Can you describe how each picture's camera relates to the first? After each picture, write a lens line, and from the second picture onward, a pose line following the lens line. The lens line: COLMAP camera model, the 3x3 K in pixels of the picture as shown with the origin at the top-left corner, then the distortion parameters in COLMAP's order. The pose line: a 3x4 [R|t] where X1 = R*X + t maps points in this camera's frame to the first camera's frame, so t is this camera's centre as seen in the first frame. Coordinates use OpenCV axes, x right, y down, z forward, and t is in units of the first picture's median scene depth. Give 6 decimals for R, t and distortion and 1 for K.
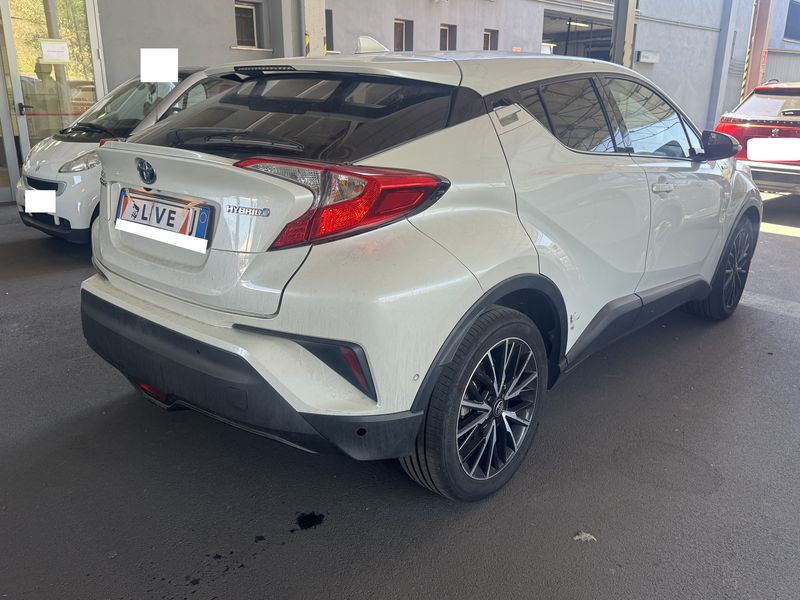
lens RADIAL K [[638.4, 0, 402.4], [0, 638.4, 294.7], [0, 0, 1]] dist [0.058692, -0.082699]
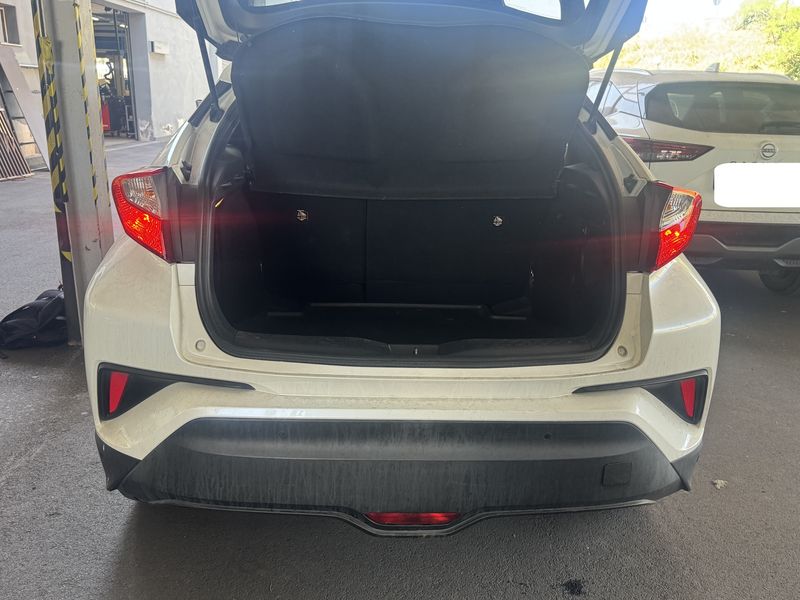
lens RADIAL K [[638.4, 0, 402.4], [0, 638.4, 294.7], [0, 0, 1]] dist [0.058692, -0.082699]
pose [[0.737442, -0.189516, 0.648277, -0.822013], [0.180846, 0.980185, 0.080825, -0.155396], [-0.650749, 0.057634, 0.757102, 0.464387]]
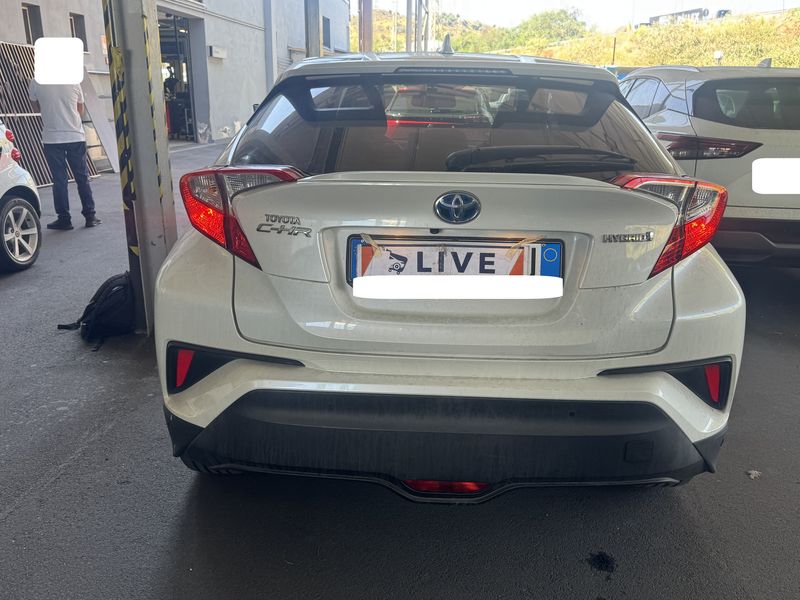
lens RADIAL K [[634.1, 0, 407.1], [0, 634.1, 300.5], [0, 0, 1]] dist [0.081779, -0.109728]
pose [[0.783036, -0.188715, 0.592657, -0.852124], [0.177964, 0.981001, 0.077240, -0.142174], [-0.595973, 0.044990, 0.801743, 0.408596]]
